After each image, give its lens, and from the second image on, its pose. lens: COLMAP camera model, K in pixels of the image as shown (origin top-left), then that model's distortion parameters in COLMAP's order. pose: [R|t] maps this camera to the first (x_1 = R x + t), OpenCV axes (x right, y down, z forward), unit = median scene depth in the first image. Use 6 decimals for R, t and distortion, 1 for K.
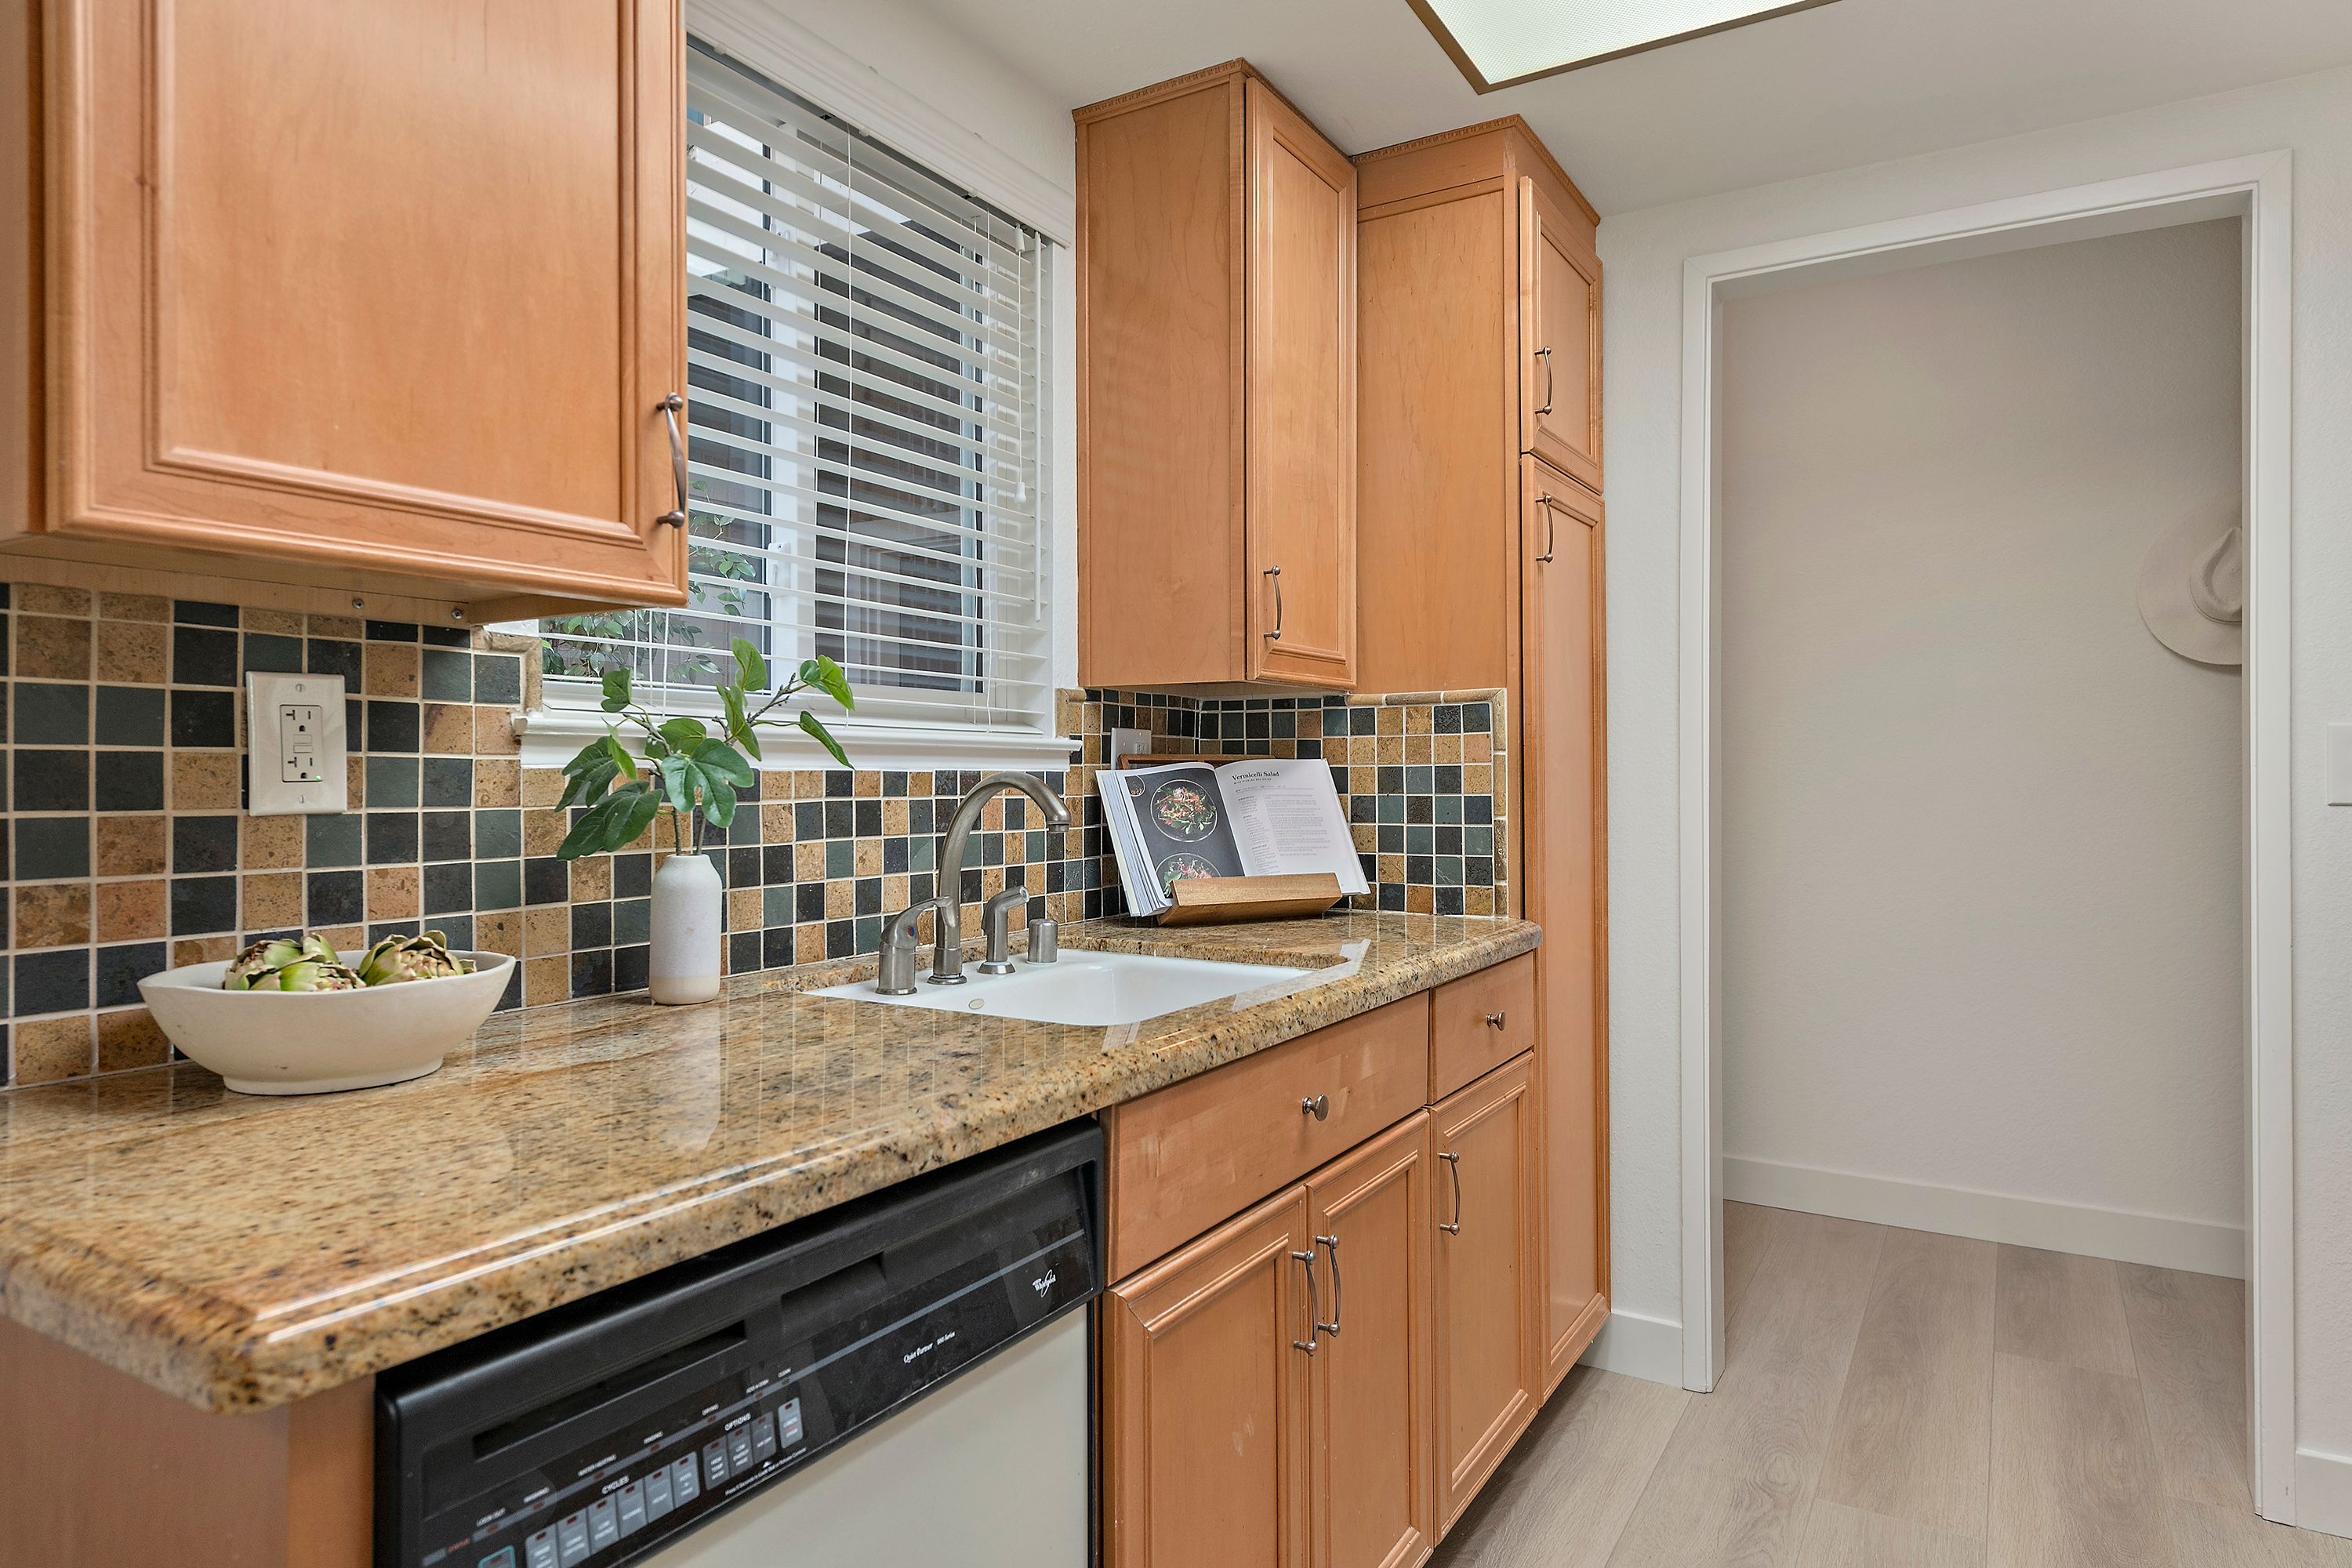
lens RADIAL K [[1402.7, 0, 1173.8], [0, 1402.7, 773.3], [0, 0, 1]] dist [0.027478, -0.000027]
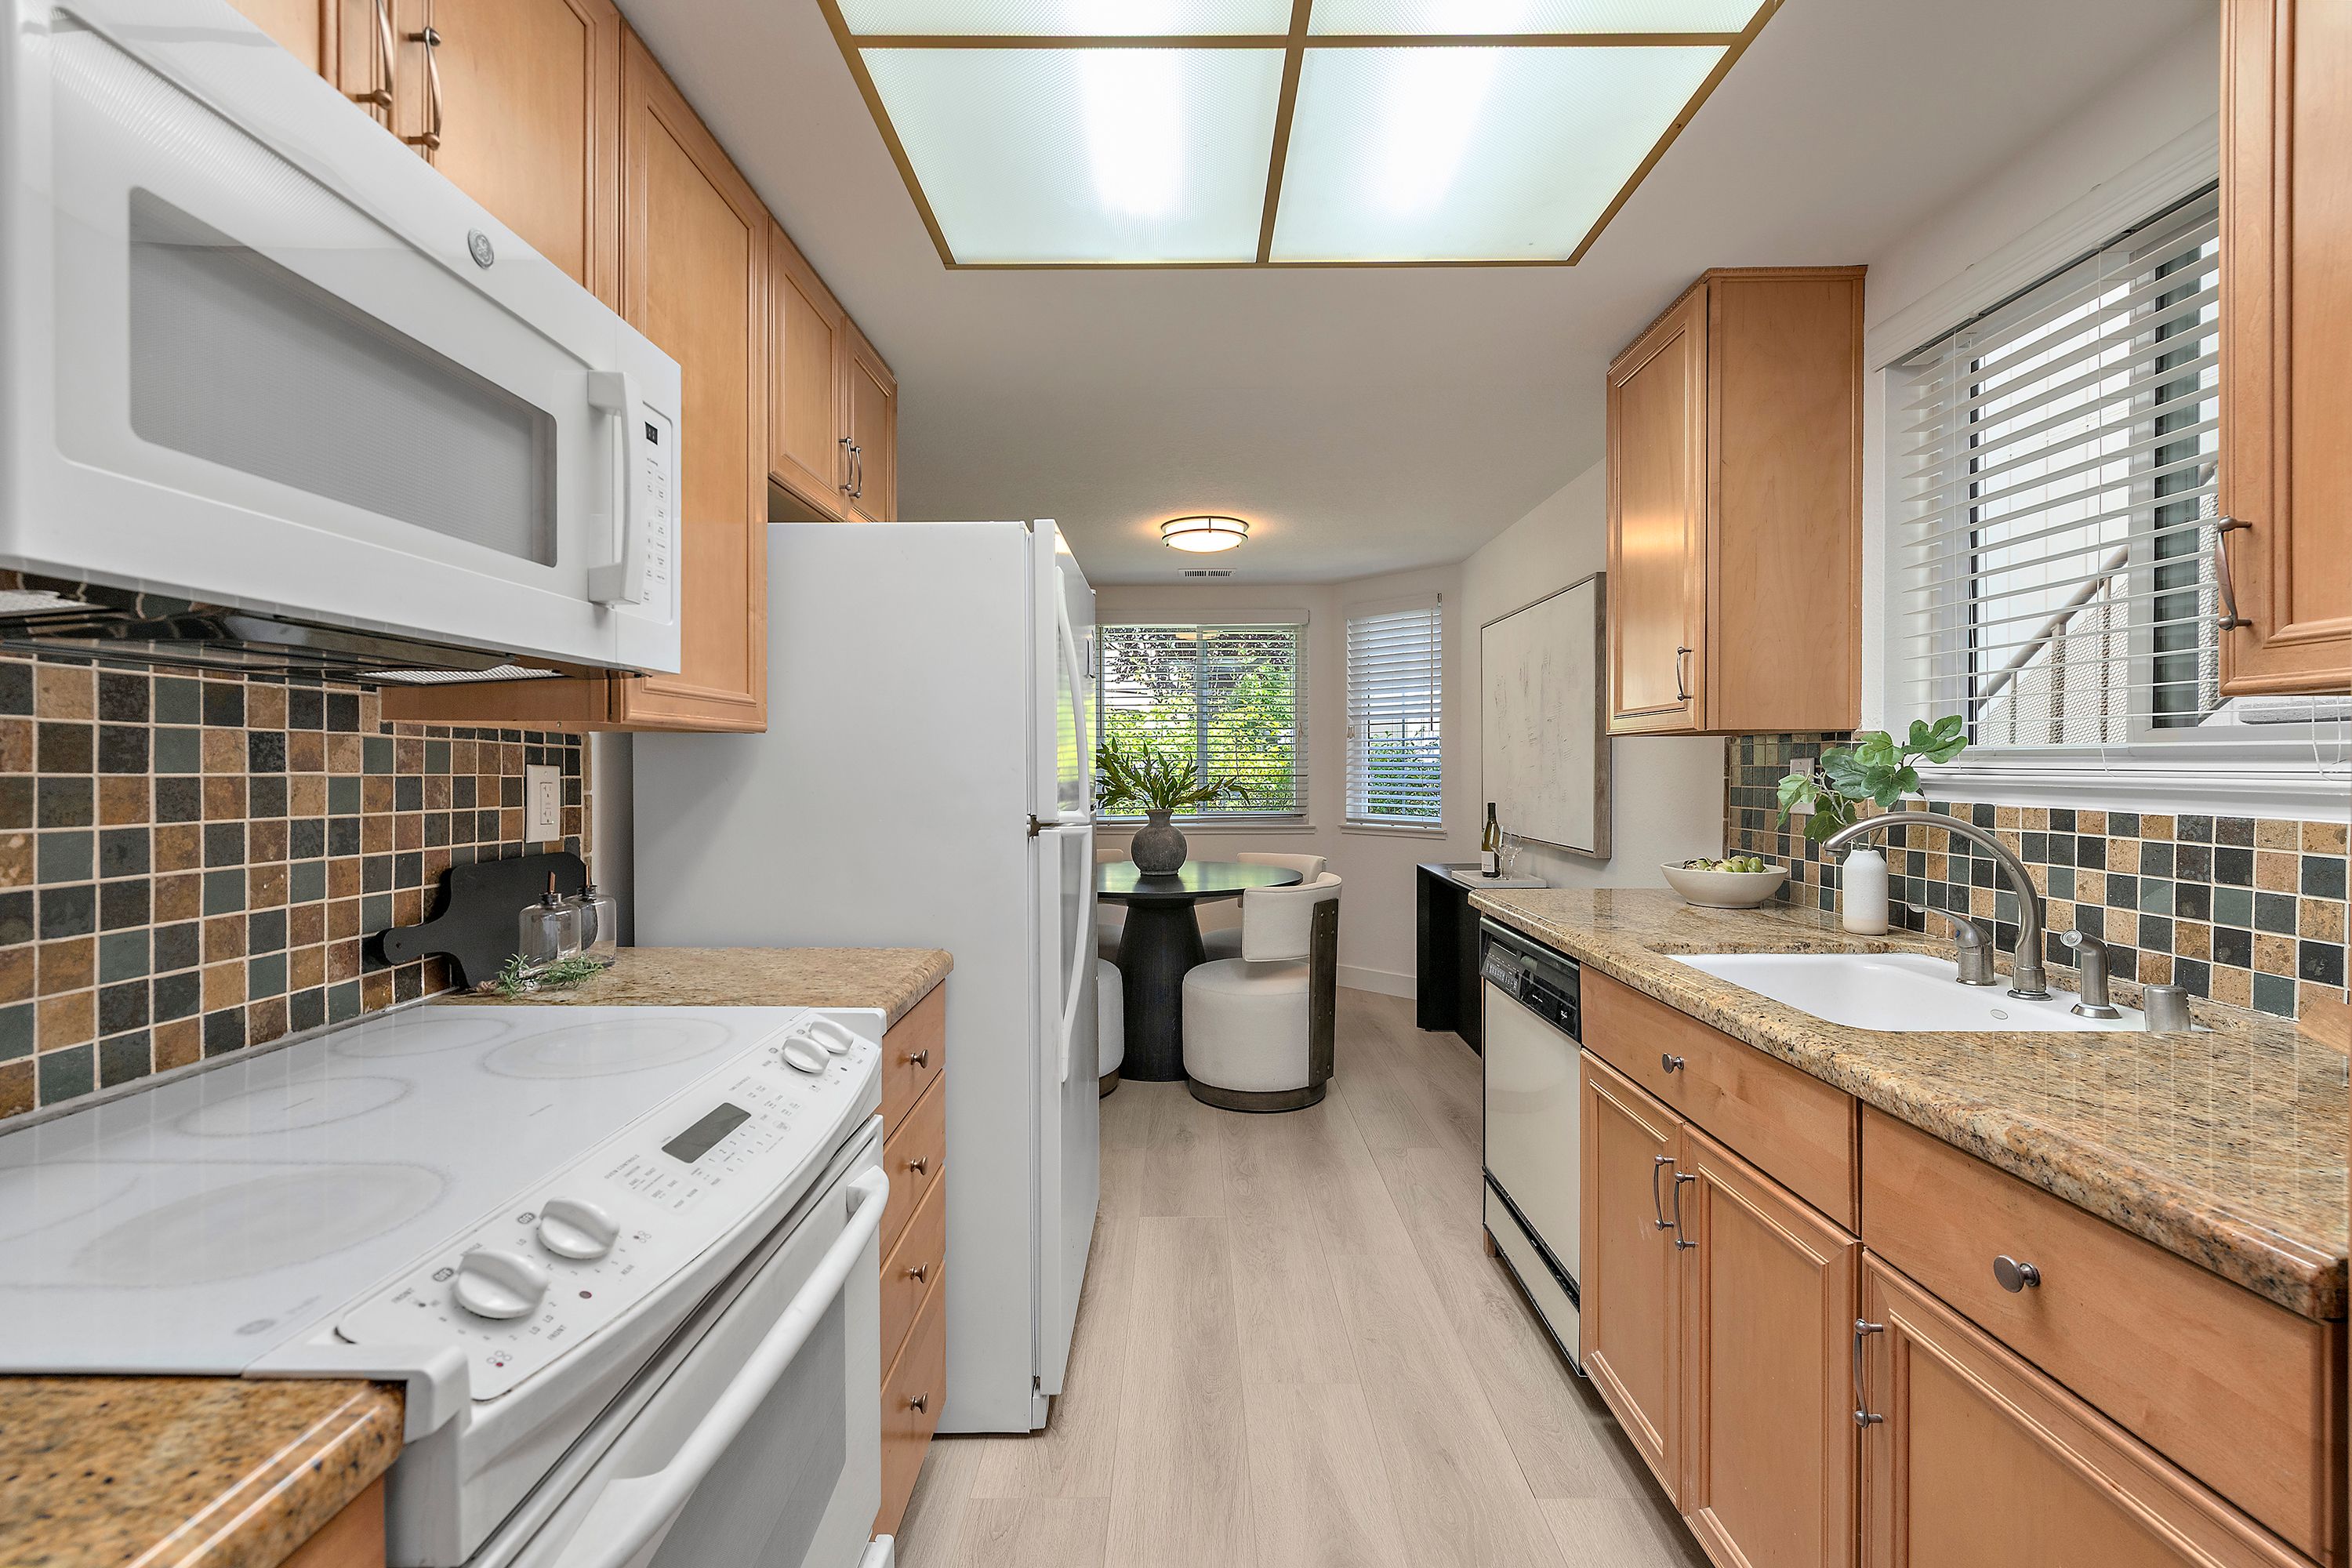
lens RADIAL K [[1065.2, 0, 1174.1], [0, 1065.2, 771.9], [0, 0, 1]] dist [0.000523, 0.000047]
pose [[-0.865026, 0.000984, -0.501725, 0.812141], [-0.003765, 0.999957, 0.008454, -0.035648], [0.501712, 0.009202, -0.864986, 1.305531]]
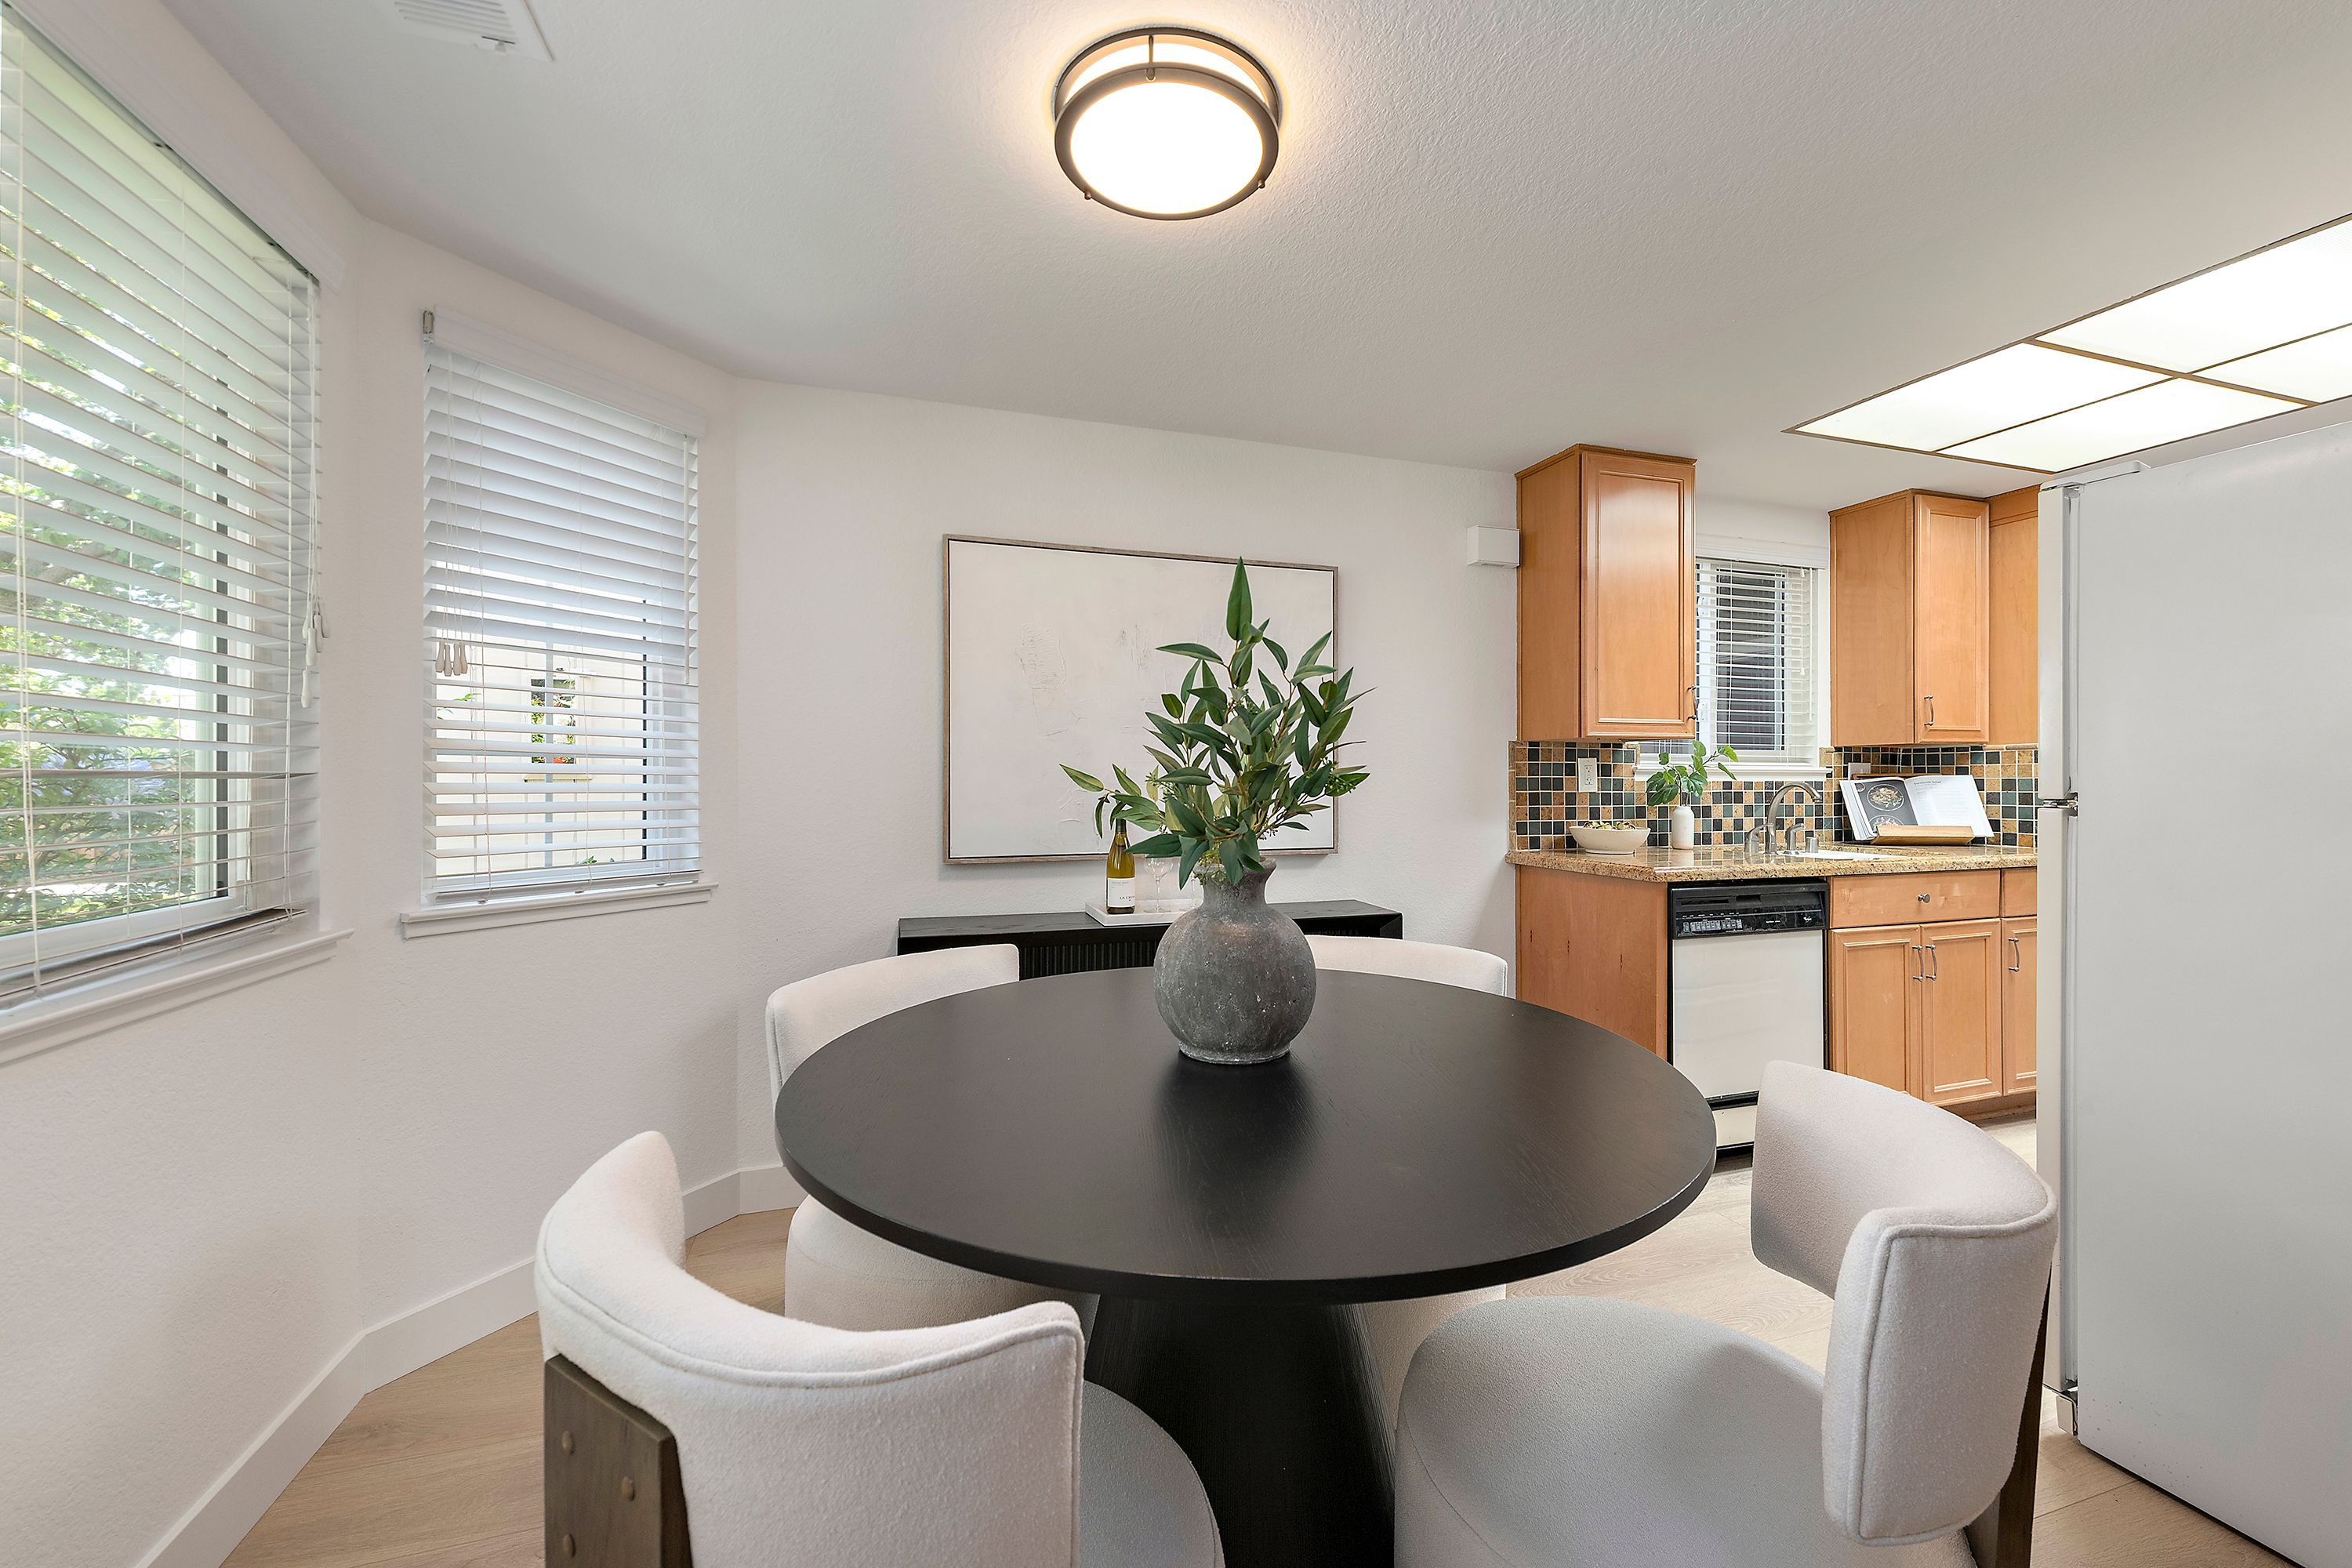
lens RADIAL K [[920.9, 0, 1178.2], [0, 920.9, 779.4], [0, 0, 1]] dist [0.002557, 0.000136]
pose [[0.758340, -0.000983, -0.651859, 0.137897], [0.000703, 1.000000, -0.000689, -0.004492], [0.651859, 0.000064, 0.758340, -1.130176]]
